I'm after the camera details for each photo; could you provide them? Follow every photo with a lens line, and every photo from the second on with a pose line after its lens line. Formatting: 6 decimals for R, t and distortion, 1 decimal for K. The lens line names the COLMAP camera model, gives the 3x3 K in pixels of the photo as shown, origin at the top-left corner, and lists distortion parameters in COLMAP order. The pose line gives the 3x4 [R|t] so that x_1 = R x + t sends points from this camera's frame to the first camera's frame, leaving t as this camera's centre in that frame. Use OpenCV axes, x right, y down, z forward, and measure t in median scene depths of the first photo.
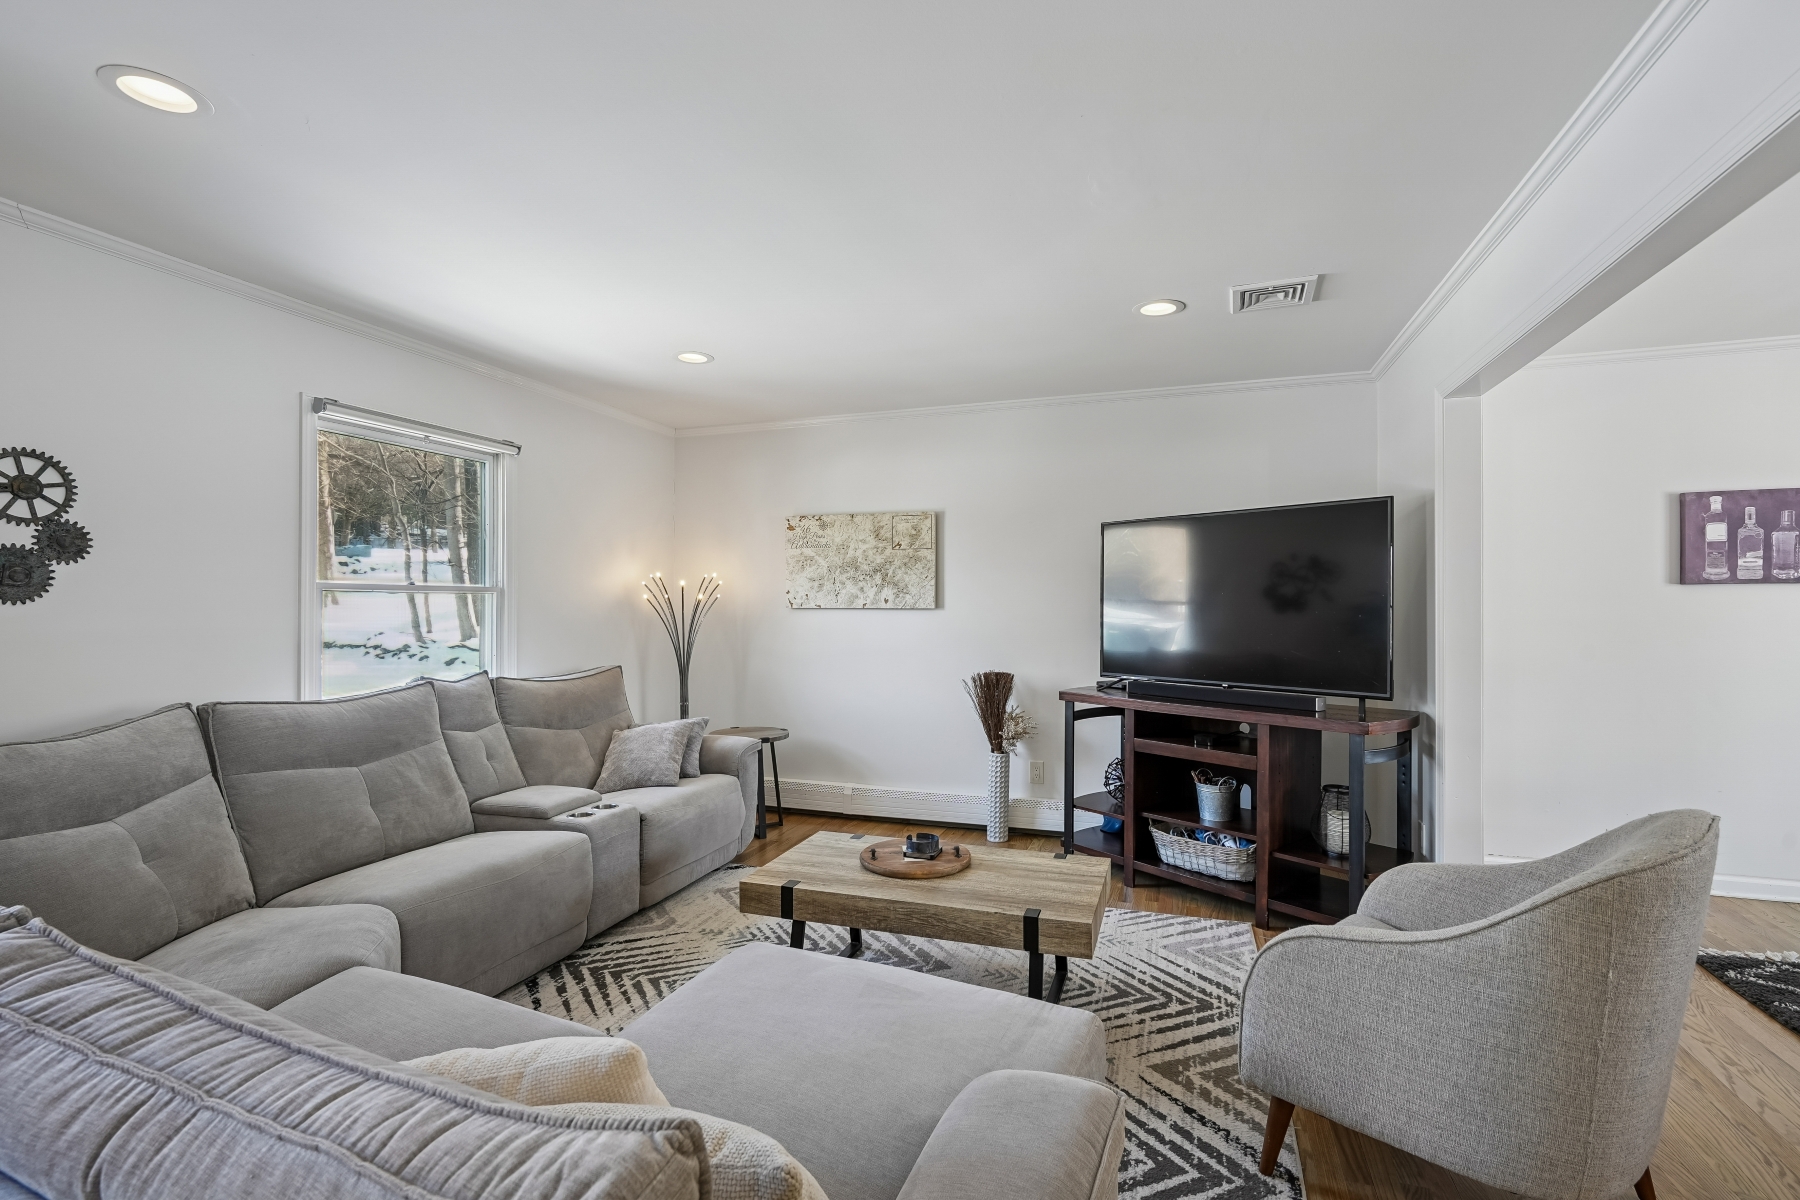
lens RADIAL K [[821.1, 0, 901.8], [0, 821.1, 598.4], [0, 0, 1]] dist [0.005032, 0.001445]
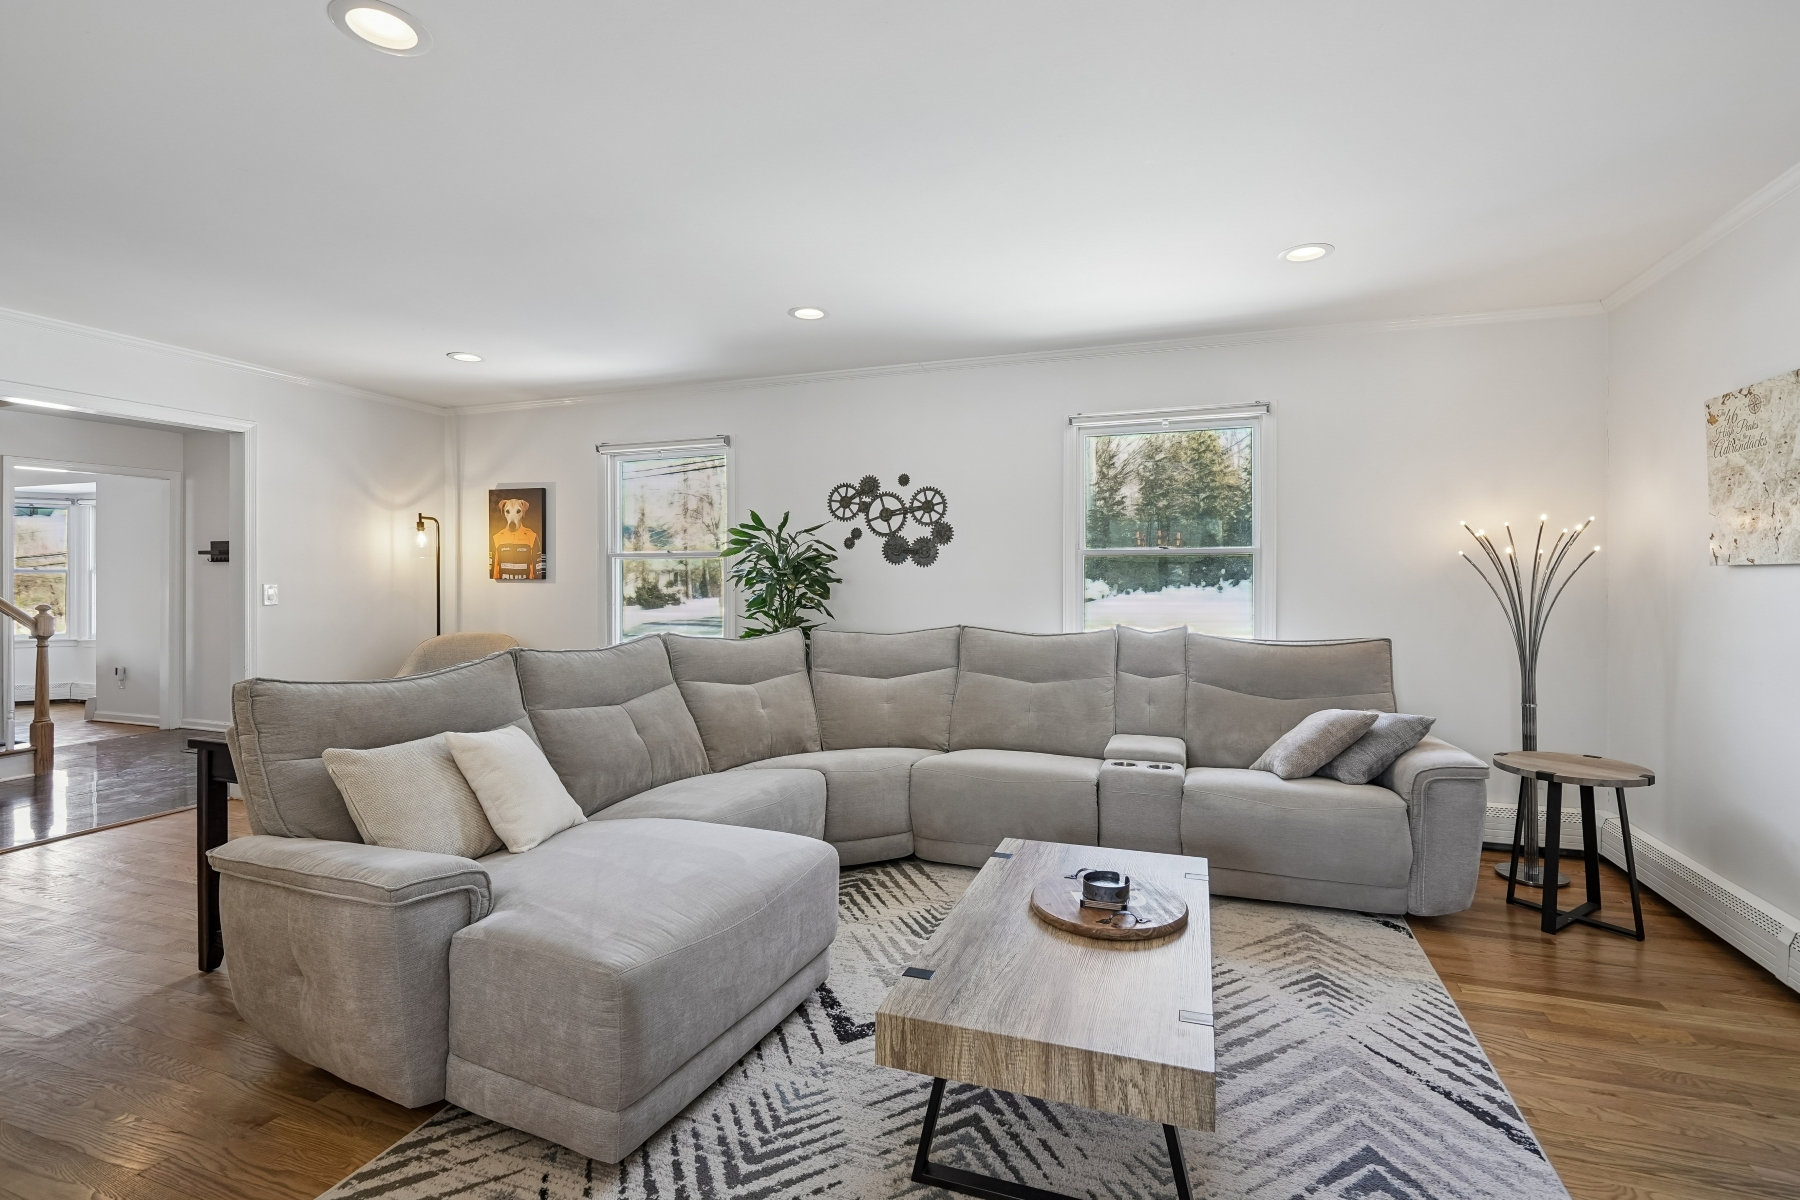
lens RADIAL K [[821.1, 0, 904.2], [0, 821.1, 587.5], [0, 0, 1]] dist [0.005032, 0.001445]
pose [[-0.002263, 0.005562, -0.999982, 0.417862], [0.003113, 0.999980, 0.005555, 0.021324], [0.999993, -0.003100, -0.002280, 0.462051]]
